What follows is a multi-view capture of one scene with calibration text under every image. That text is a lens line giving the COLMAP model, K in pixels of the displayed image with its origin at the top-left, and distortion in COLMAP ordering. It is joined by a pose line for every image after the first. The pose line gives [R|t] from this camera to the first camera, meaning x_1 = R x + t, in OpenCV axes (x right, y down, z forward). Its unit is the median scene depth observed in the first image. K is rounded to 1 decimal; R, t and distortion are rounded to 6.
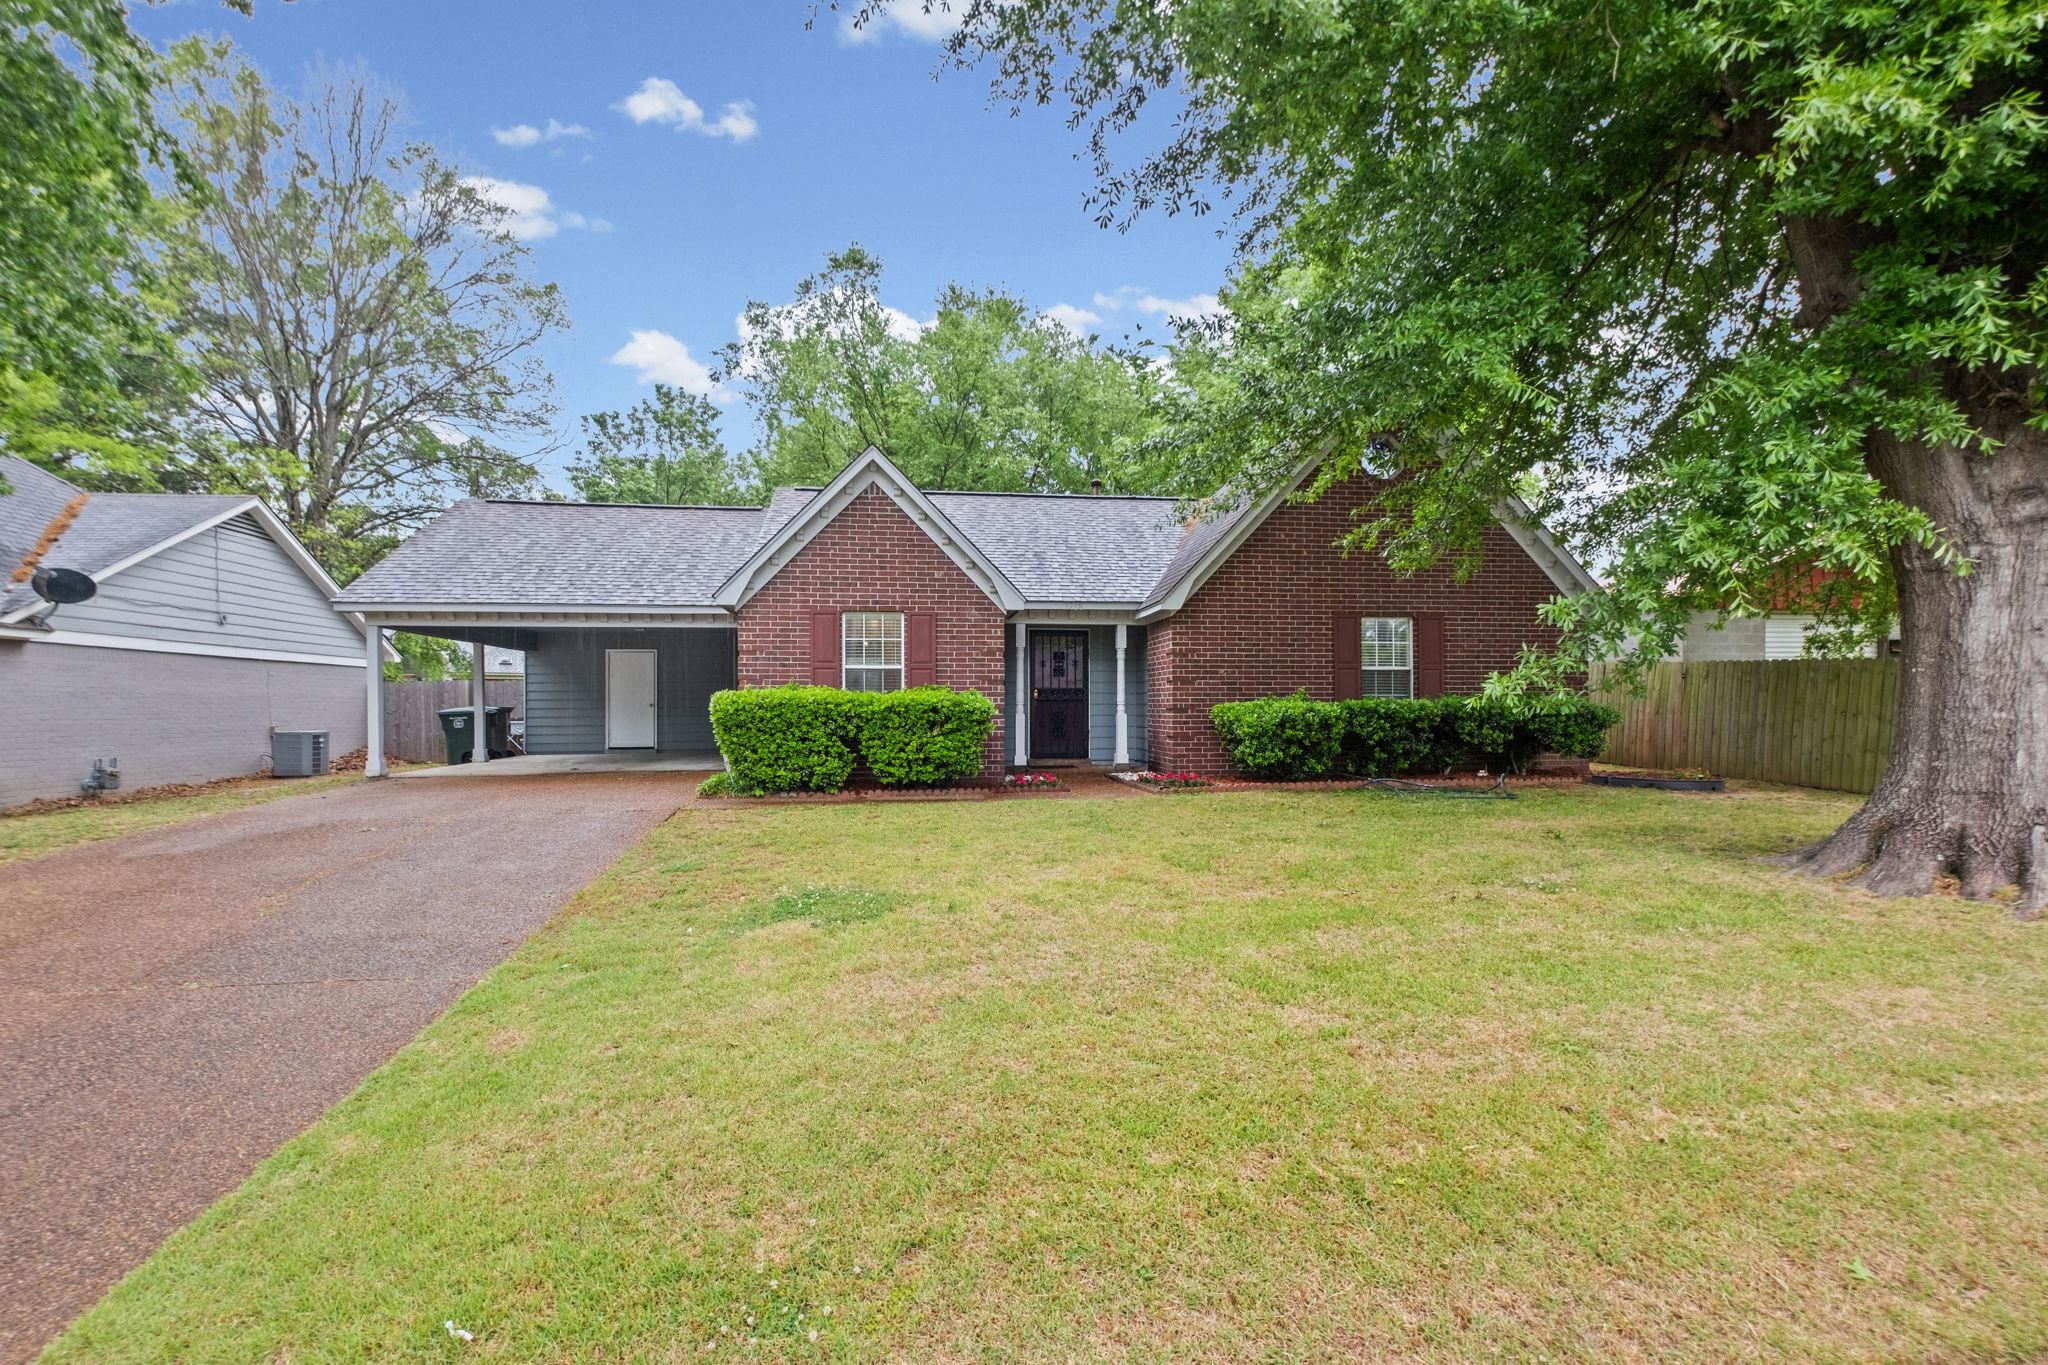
lens RADIAL K [[900.1, 0, 1017.1], [0, 900.1, 687.2], [0, 0, 1]] dist [-0.000276, -0.000632]
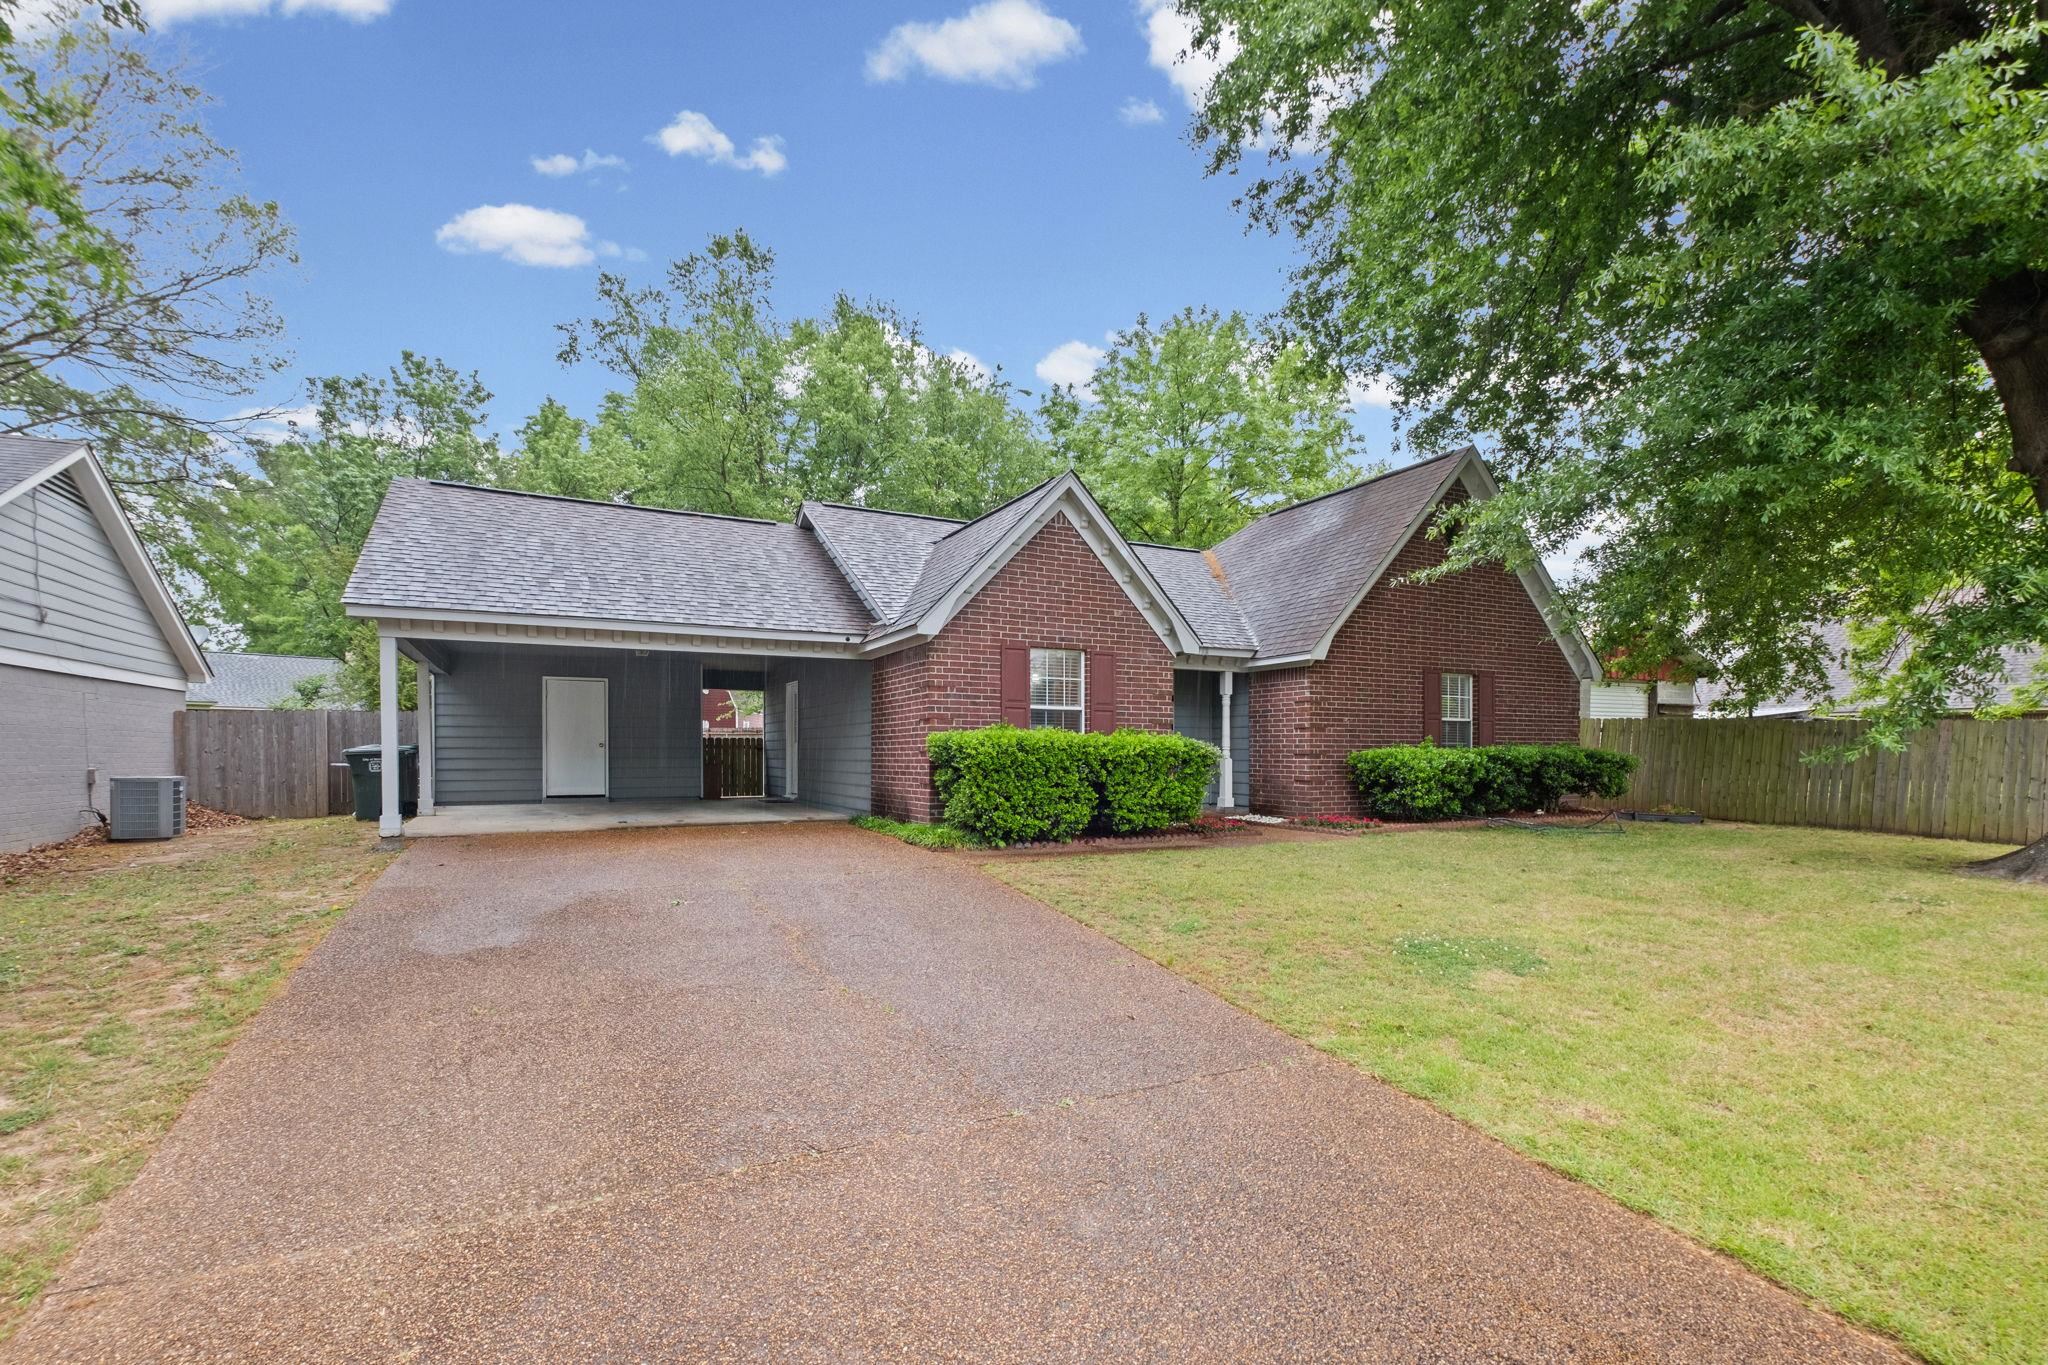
lens RADIAL K [[913.7, 0, 1024.7], [0, 913.7, 739.0], [0, 0, 1]] dist [-0.001489, -0.000784]
pose [[0.944518, 0.012149, 0.328235, -0.498734], [-0.015360, 0.999856, 0.007192, 0.003658], [-0.328100, -0.011835, 0.944569, 0.106191]]
